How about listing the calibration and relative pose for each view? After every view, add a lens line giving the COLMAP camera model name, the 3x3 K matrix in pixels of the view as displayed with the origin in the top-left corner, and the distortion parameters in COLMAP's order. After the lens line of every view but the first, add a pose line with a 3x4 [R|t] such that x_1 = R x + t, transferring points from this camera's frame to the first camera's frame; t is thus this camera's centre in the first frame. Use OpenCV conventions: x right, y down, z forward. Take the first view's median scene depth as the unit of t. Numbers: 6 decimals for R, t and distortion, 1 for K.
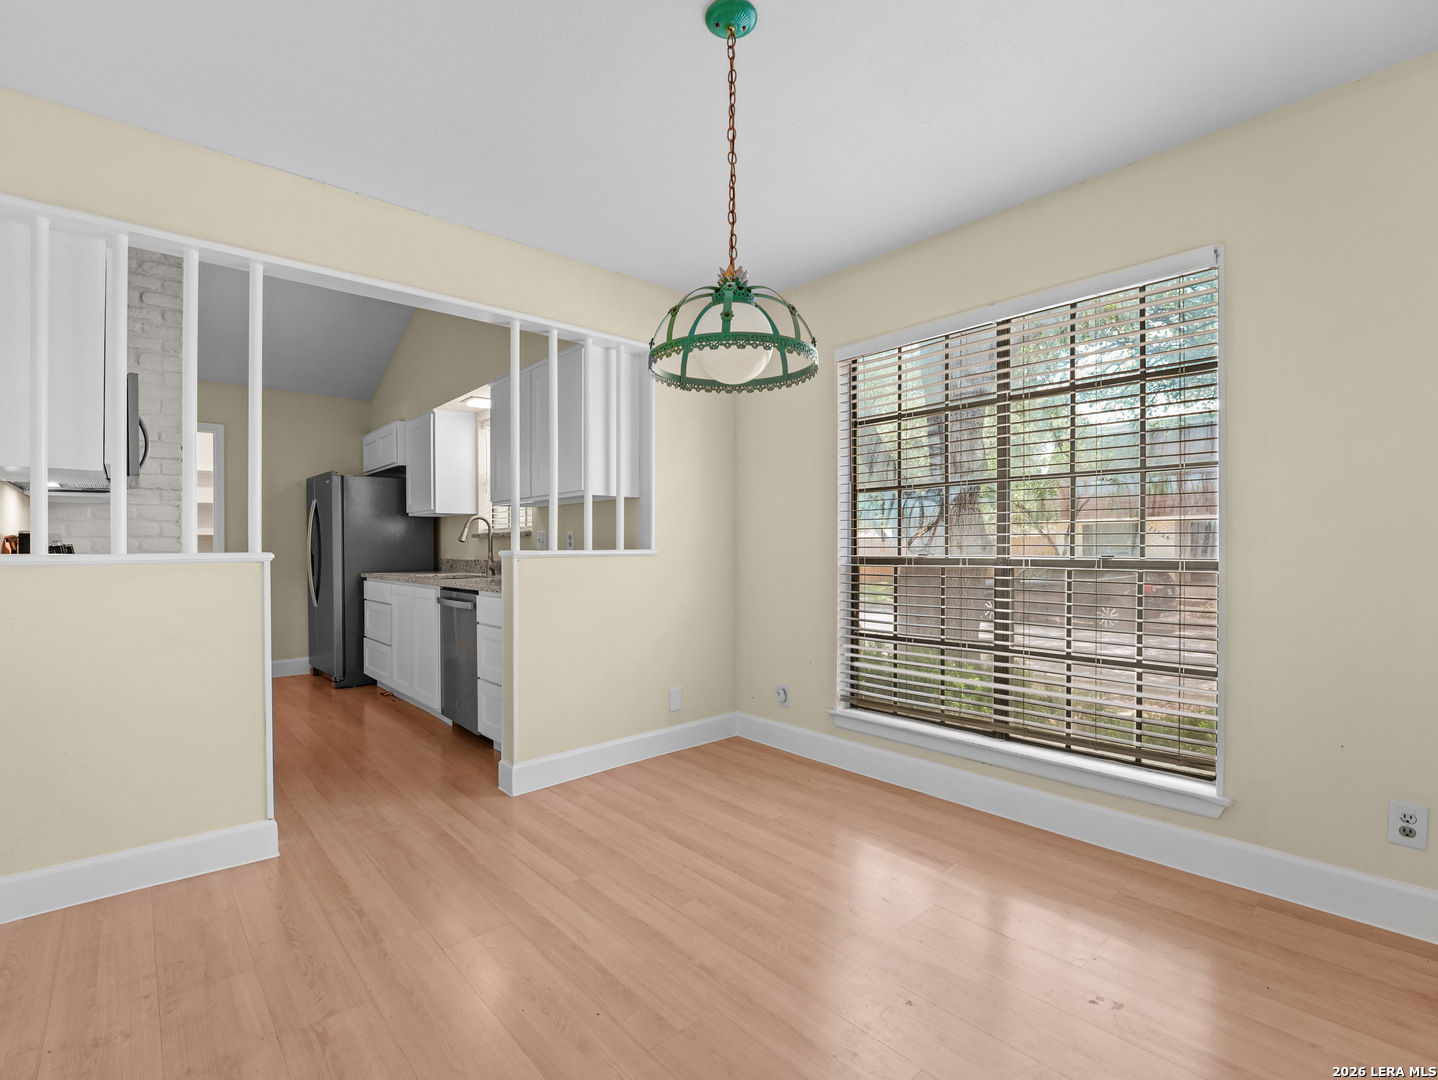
lens RADIAL K [[665.0, 0, 714.6], [0, 665.0, 535.4], [0, 0, 1]] dist [-0.024011, 0.000231]
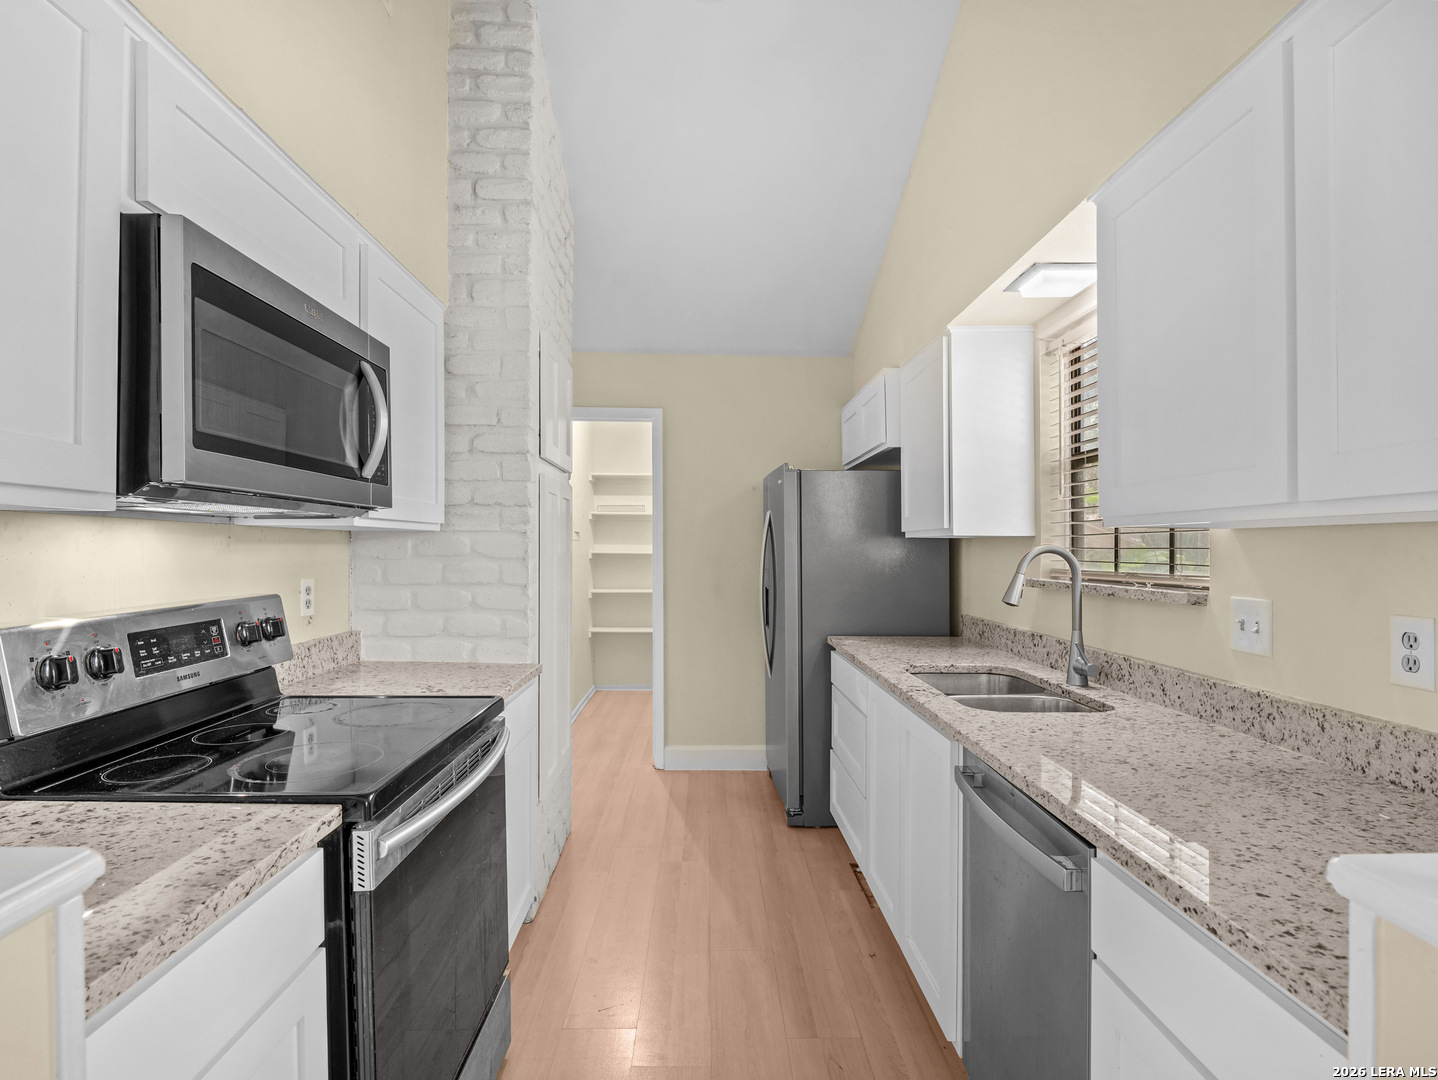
lens RADIAL K [[733.9, 0, 716.8], [0, 733.9, 538.6], [0, 0, 1]] dist [-0.007312, -0.000106]
pose [[0.757305, 0.004778, -0.653044, -0.188465], [-0.002840, 0.999988, 0.004023, -0.031659], [0.653055, -0.001192, 0.757309, 0.449766]]
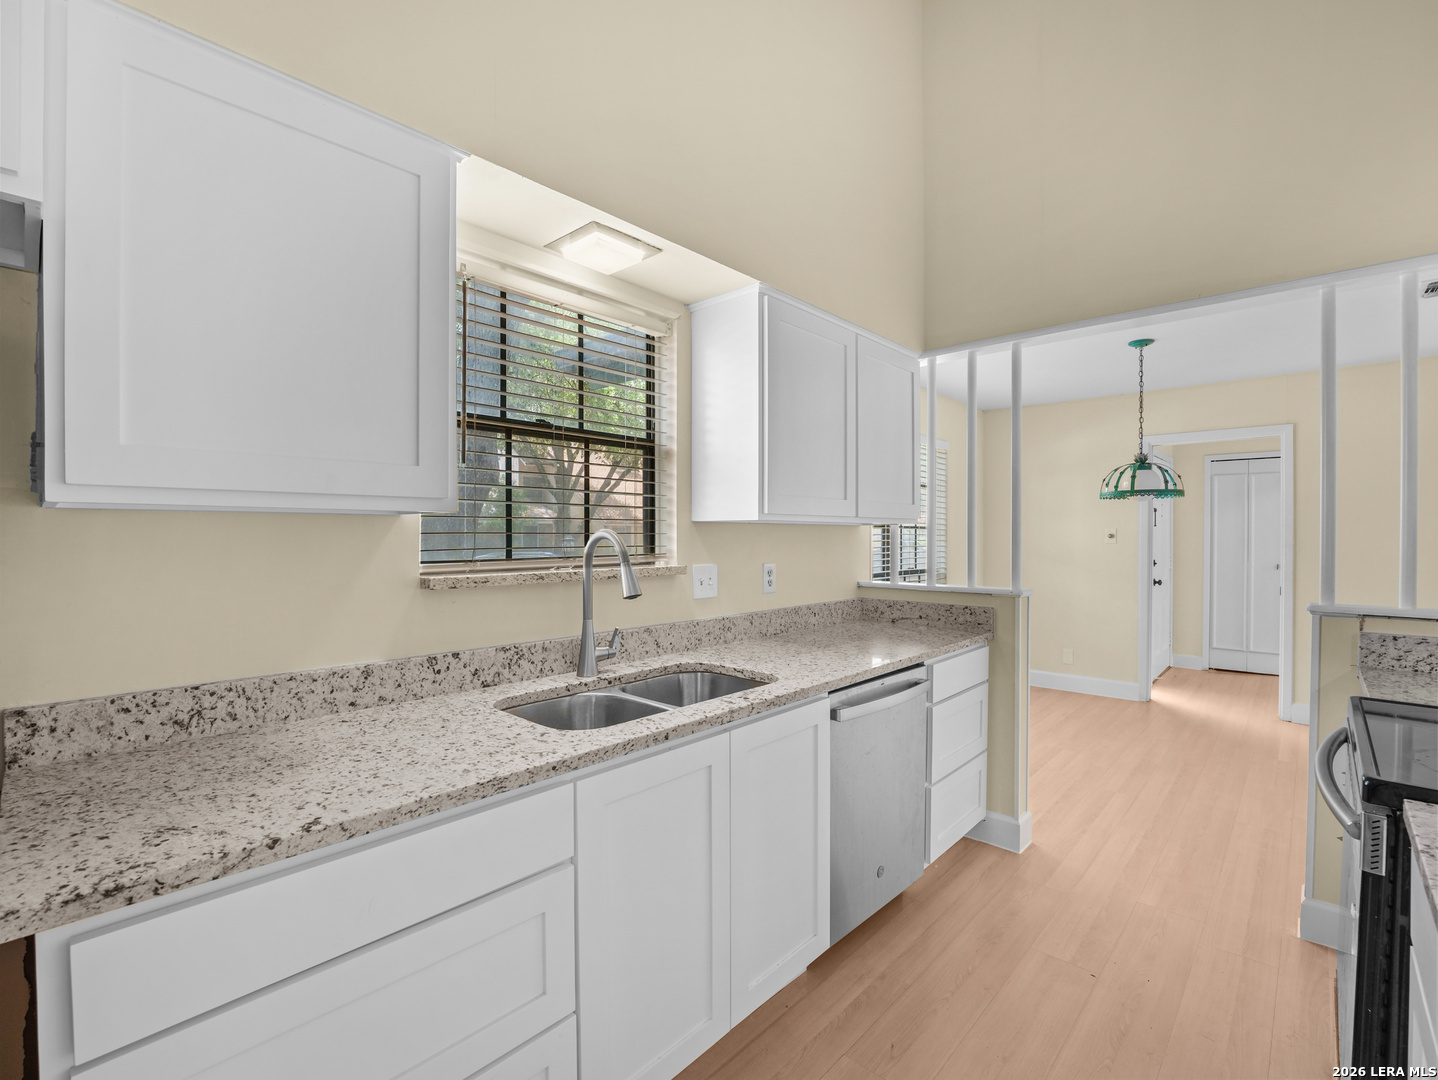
lens RADIAL K [[665.0, 0, 716.7], [0, 665.0, 537.5], [0, 0, 1]] dist [-0.024011, 0.000231]
pose [[-0.090753, -0.002290, 0.995871, -0.692522], [-0.020582, 0.999788, 0.000424, -0.024332], [-0.995661, -0.020459, -0.090781, 0.879994]]
